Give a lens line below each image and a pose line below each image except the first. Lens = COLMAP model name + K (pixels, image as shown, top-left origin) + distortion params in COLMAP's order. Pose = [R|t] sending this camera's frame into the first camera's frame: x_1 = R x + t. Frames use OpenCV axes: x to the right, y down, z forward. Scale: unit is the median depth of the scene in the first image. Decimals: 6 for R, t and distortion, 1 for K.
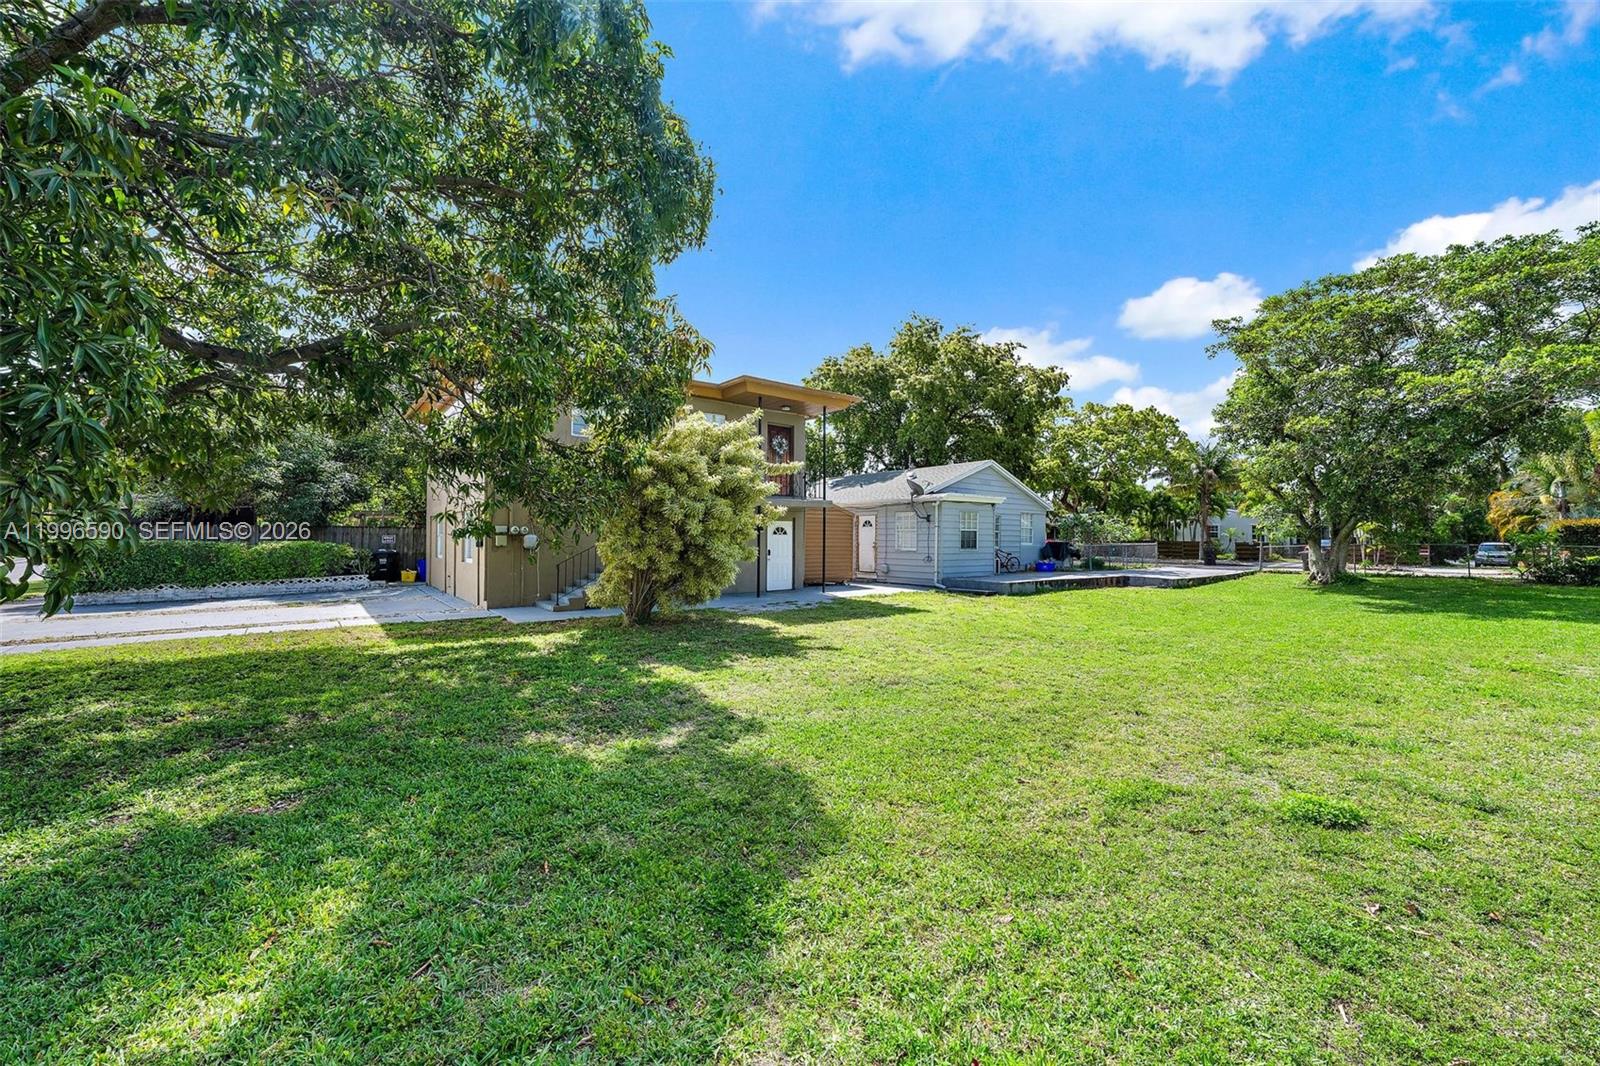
lens RADIAL K [[630.7, 0, 810.6], [0, 630.7, 523.4], [0, 0, 1]] dist [0.001032, 0.000020]
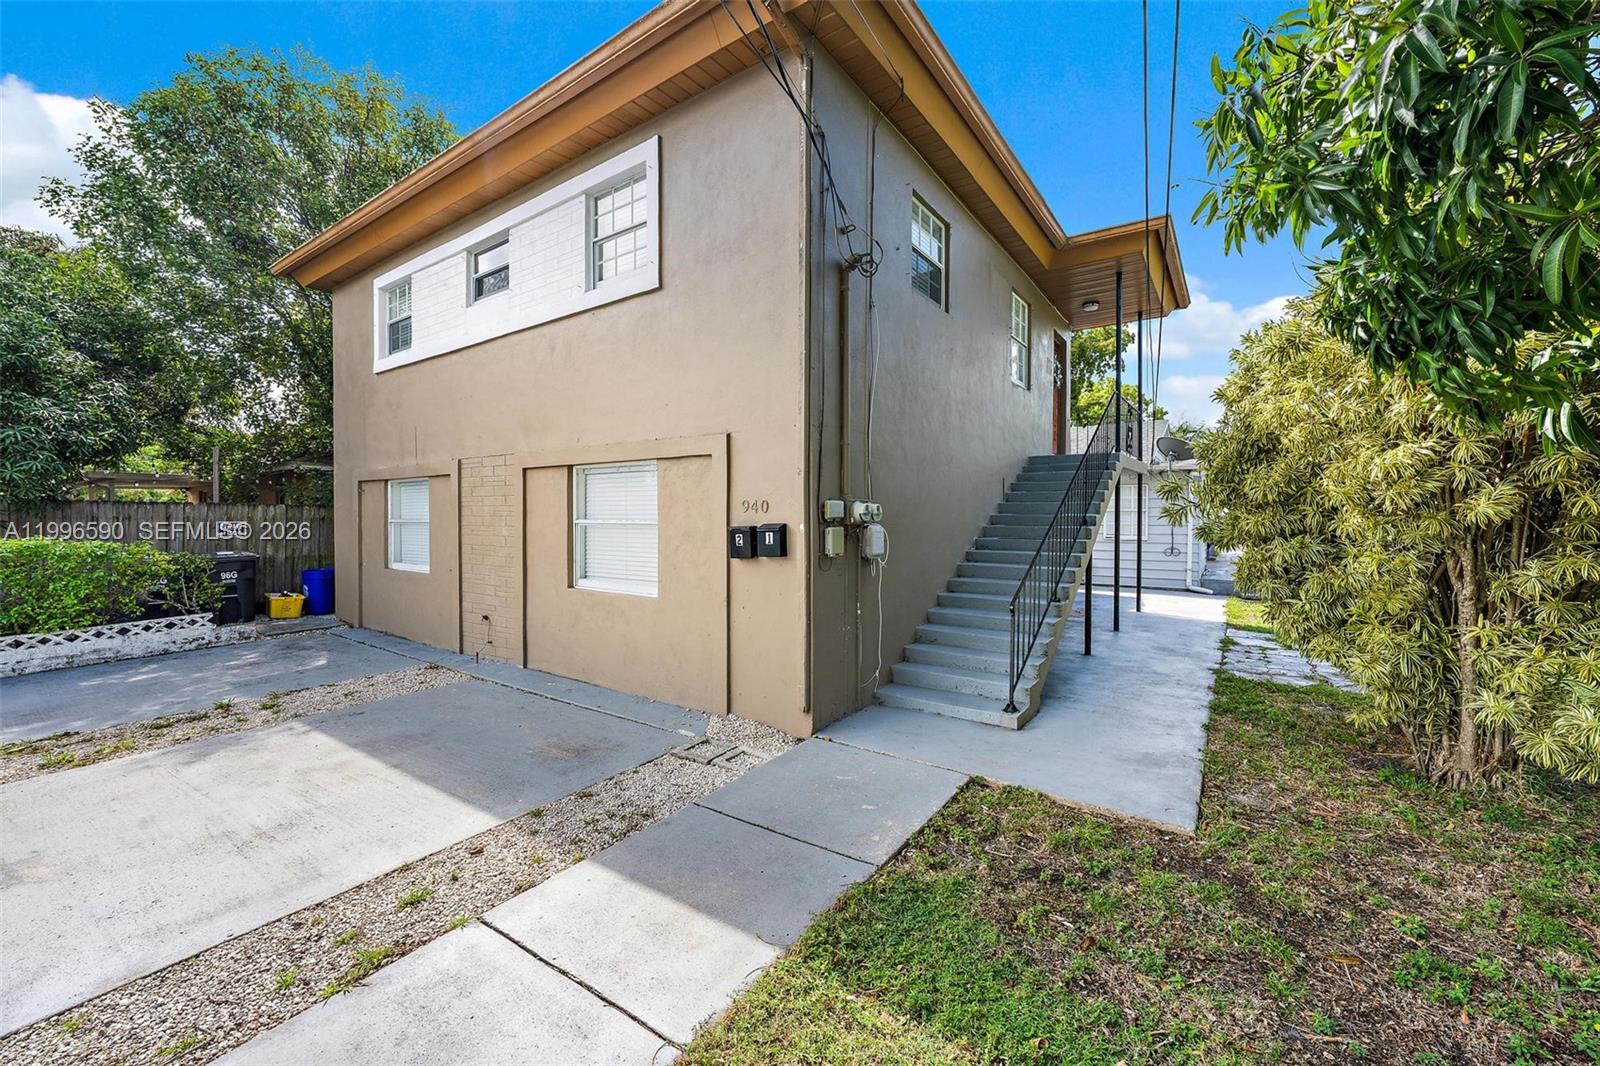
lens RADIAL K [[630.7, 0, 810.6], [0, 630.7, 523.4], [0, 0, 1]] dist [0.001032, 0.000020]
pose [[0.956120, -0.007359, 0.292882, -0.434042], [-0.003290, 0.999352, 0.035850, 0.002815], [-0.292956, -0.035240, 0.955476, 0.468569]]
